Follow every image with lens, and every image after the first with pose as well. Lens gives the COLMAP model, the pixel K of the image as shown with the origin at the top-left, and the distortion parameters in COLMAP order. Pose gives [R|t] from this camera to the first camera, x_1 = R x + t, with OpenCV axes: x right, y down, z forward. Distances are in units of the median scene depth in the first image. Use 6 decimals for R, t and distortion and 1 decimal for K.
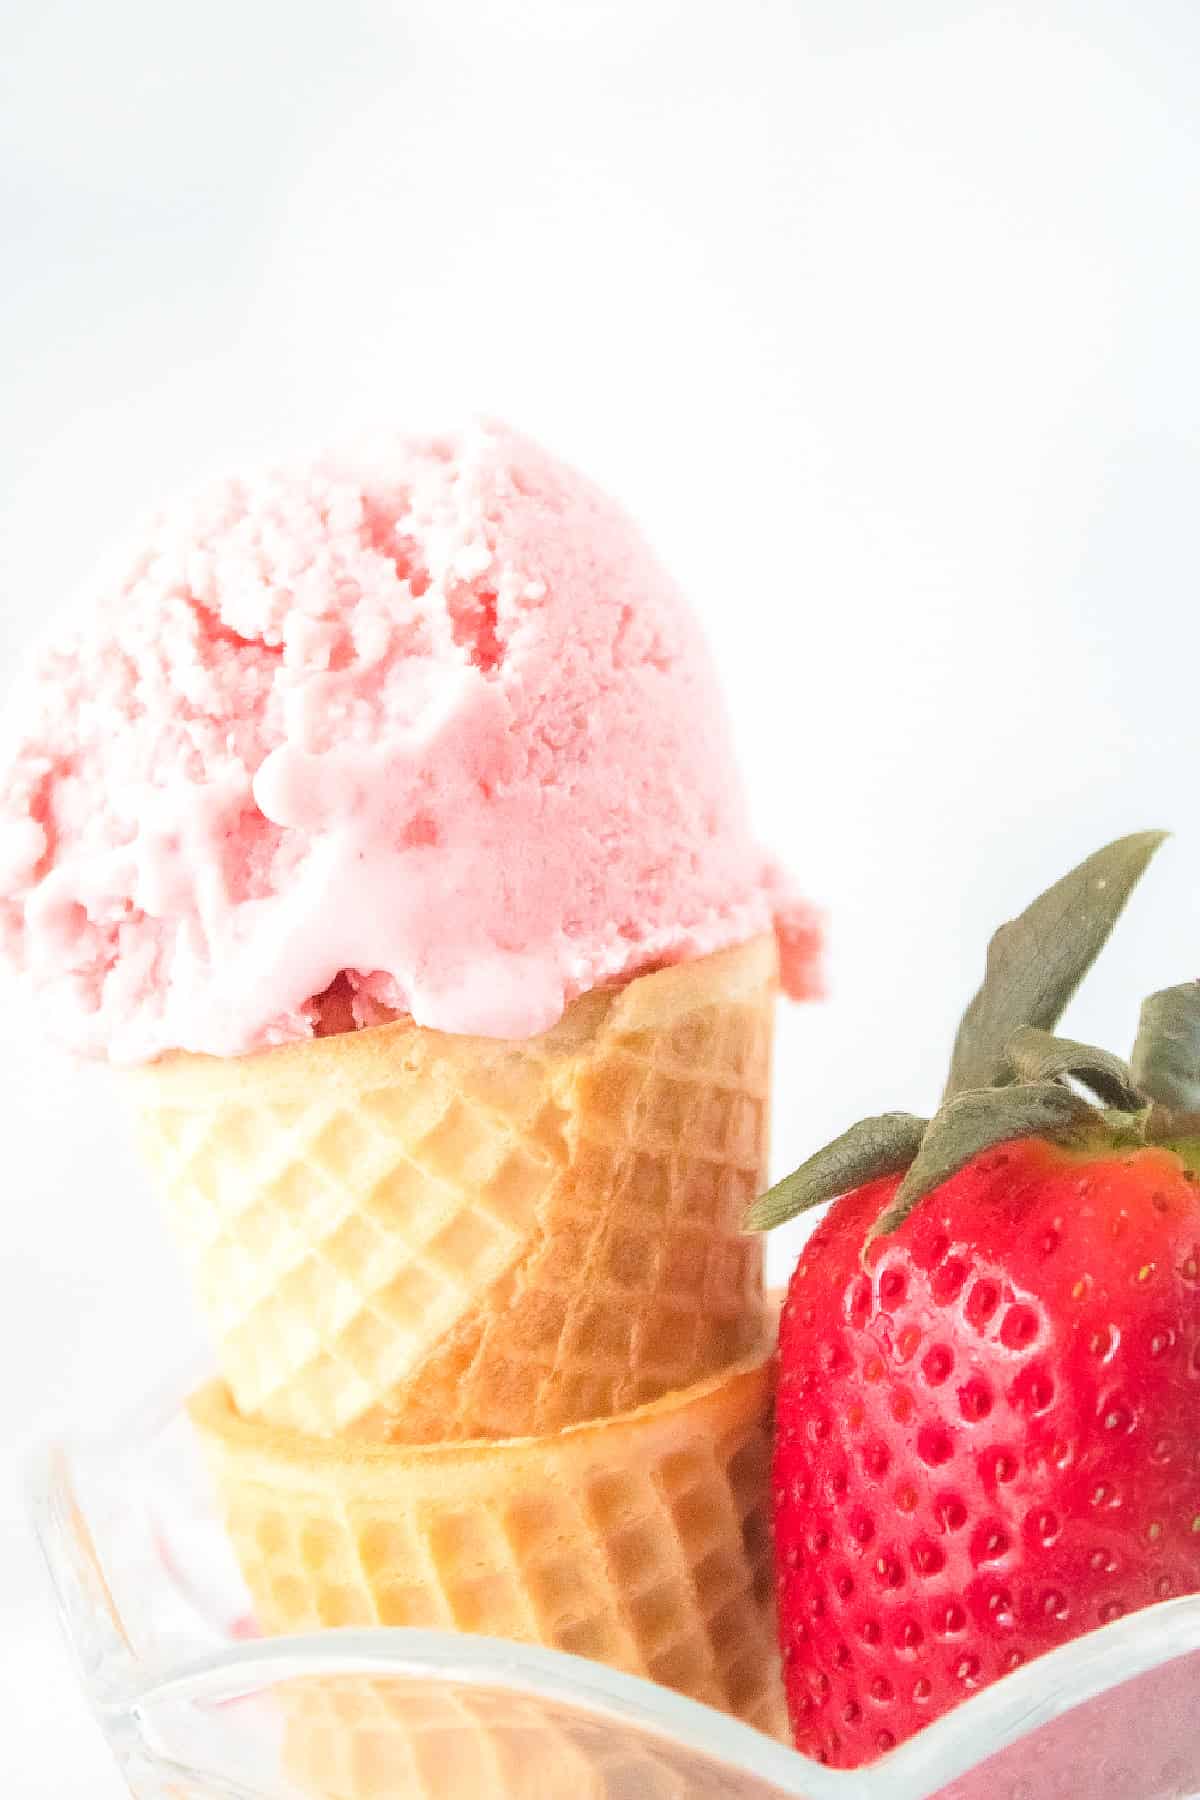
lens RADIAL K [[4113.3, 0, 544.5], [0, 4113.3, 897.1], [0, 0, 1]] dist [0.151108, 0.214478]
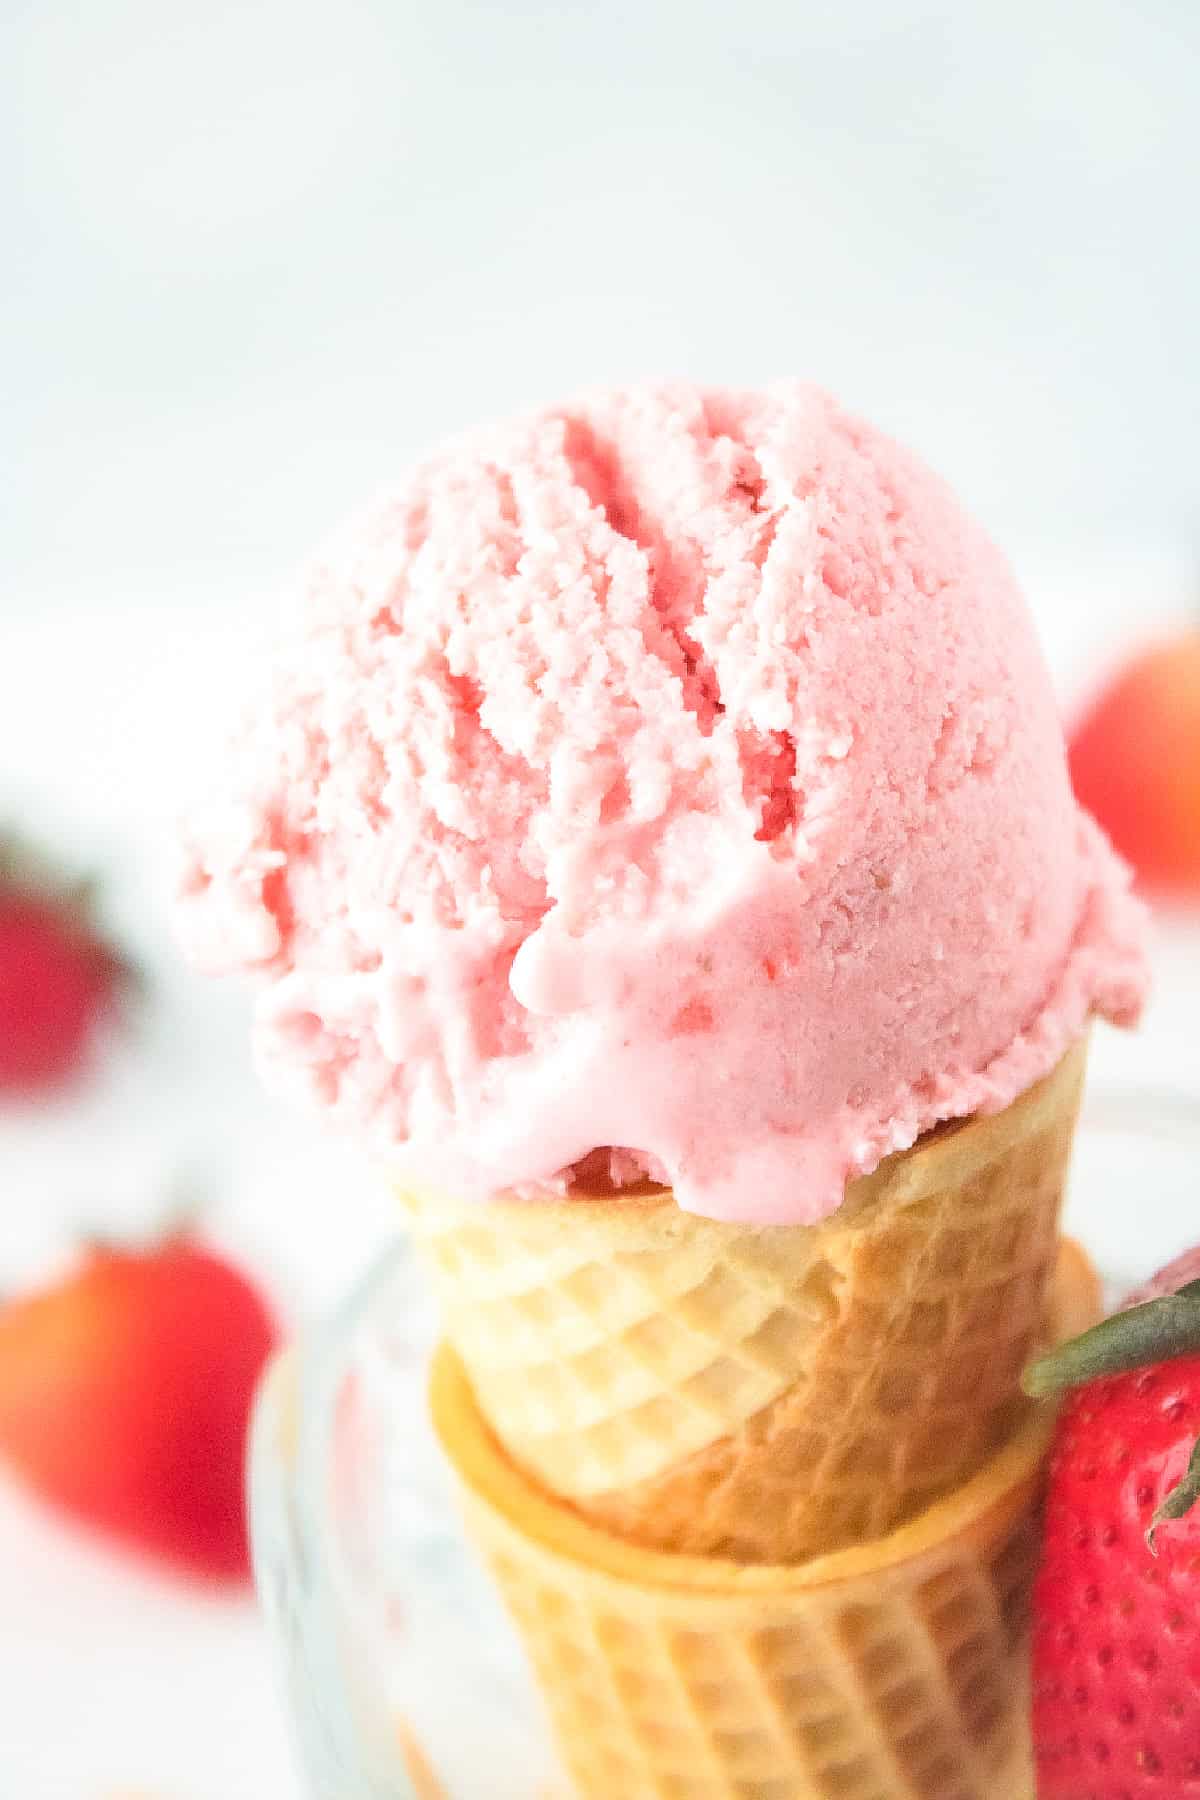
lens RADIAL K [[4113.3, 0, 544.5], [0, 4113.3, 897.1], [0, 0, 1]] dist [0.151108, 0.214478]
pose [[0.996404, 0.062112, -0.057632, -0.012383], [-0.035106, 0.921678, 0.386363, -0.375214], [0.077116, -0.382950, 0.920544, 0.184731]]
